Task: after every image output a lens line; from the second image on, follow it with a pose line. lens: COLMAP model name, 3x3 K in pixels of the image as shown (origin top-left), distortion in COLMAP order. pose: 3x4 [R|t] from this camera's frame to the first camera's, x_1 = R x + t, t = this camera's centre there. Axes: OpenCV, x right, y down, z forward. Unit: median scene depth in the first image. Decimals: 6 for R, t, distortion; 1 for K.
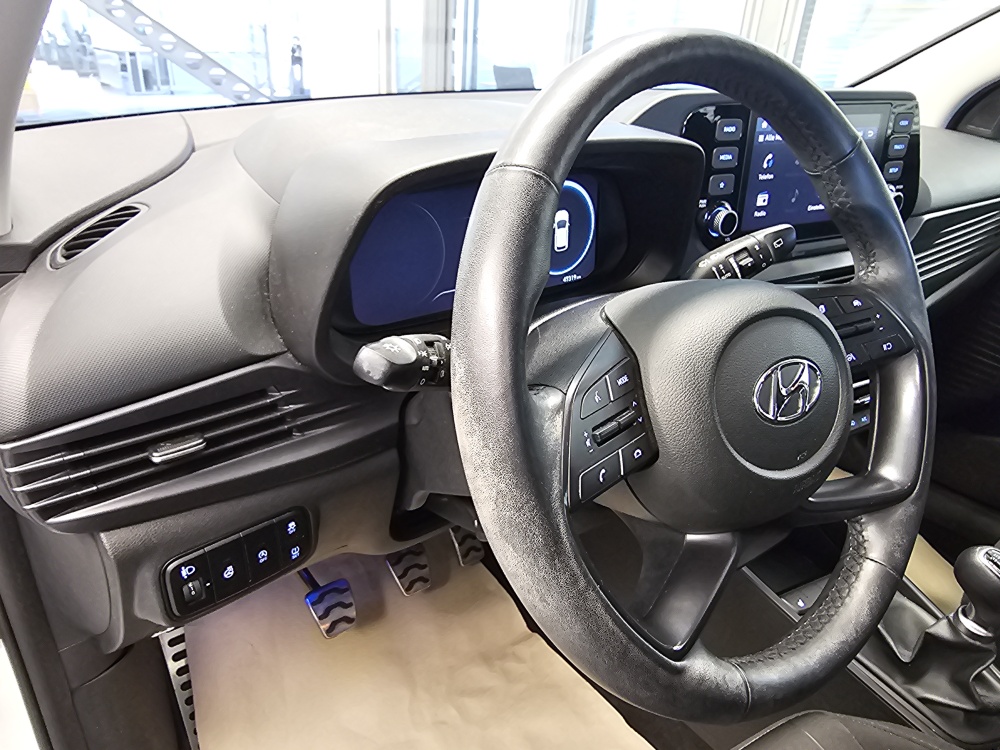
lens RADIAL K [[687.5, 0, 457.0], [0, 687.5, 388.0], [0, 0, 1]] dist [0.004868, -0.006079]
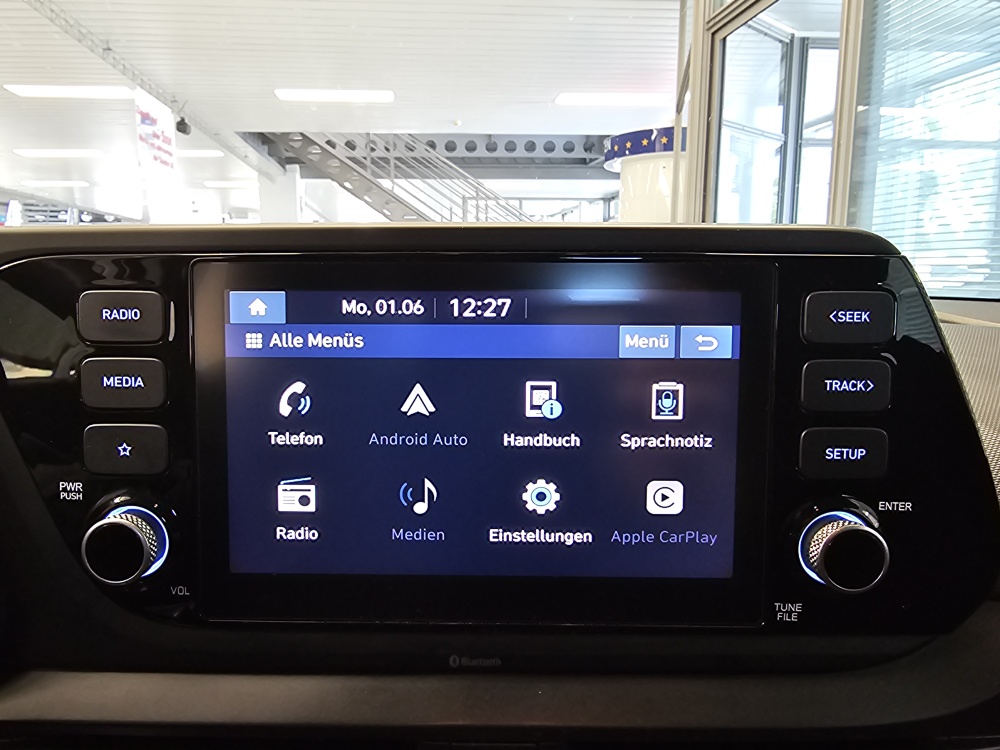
lens RADIAL K [[687.5, 0, 494.0], [0, 687.5, 375.9], [0, 0, 1]] dist [0.004868, -0.006079]
pose [[0.875893, 0.045224, -0.480381, 0.757393], [-0.193752, 0.944769, -0.264331, -0.274058], [0.441895, 0.324600, 0.836279, 0.759039]]
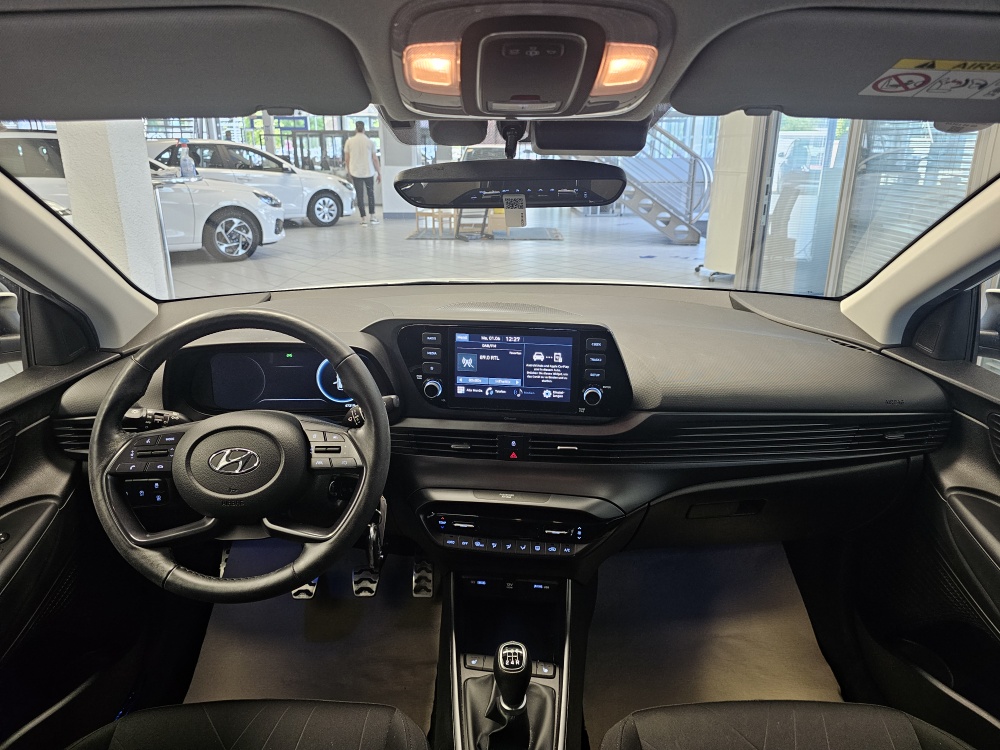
lens RADIAL K [[687.8, 0, 507.0], [0, 687.8, 365.5], [0, 0, 1]] dist [0.044627, -0.059846]
pose [[0.829114, 0.142940, -0.540497, 1.469803], [-0.236355, 0.965739, -0.107166, -0.164401], [0.506661, 0.216602, 0.834493, -0.331267]]
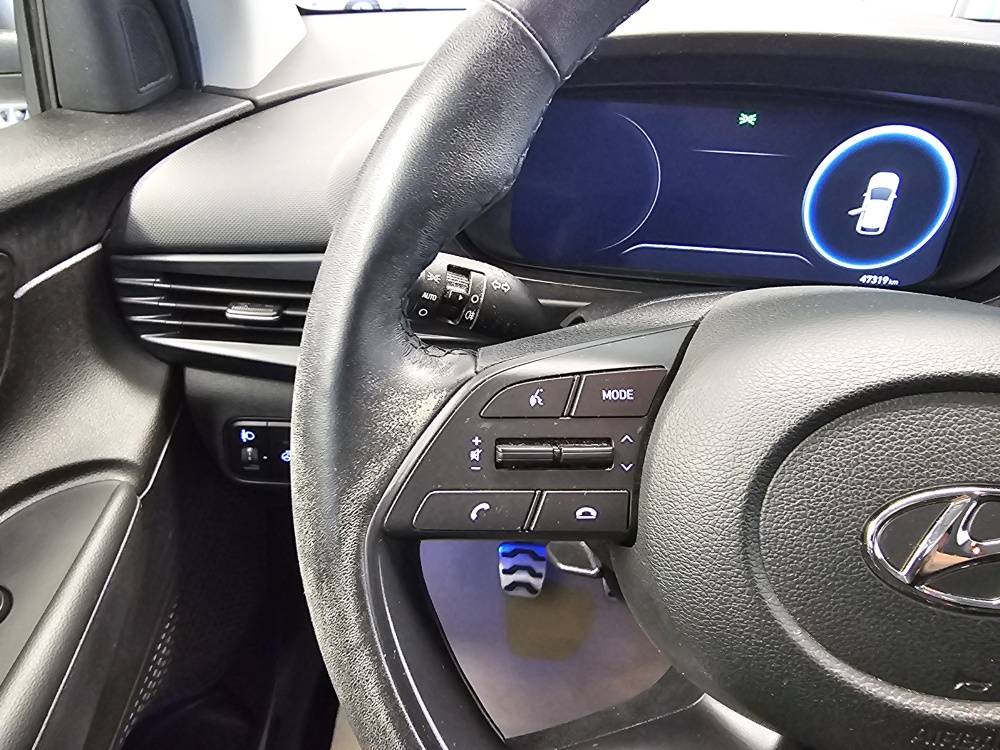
lens RADIAL K [[687.5, 0, 442.3], [0, 687.5, 375.8], [0, 0, 1]] dist [0.004868, -0.006079]
pose [[0.755053, 0.337203, -0.562306, 0.252341], [-0.314955, 0.938722, 0.140016, -0.034302], [0.575063, 0.071381, 0.814989, 0.228503]]
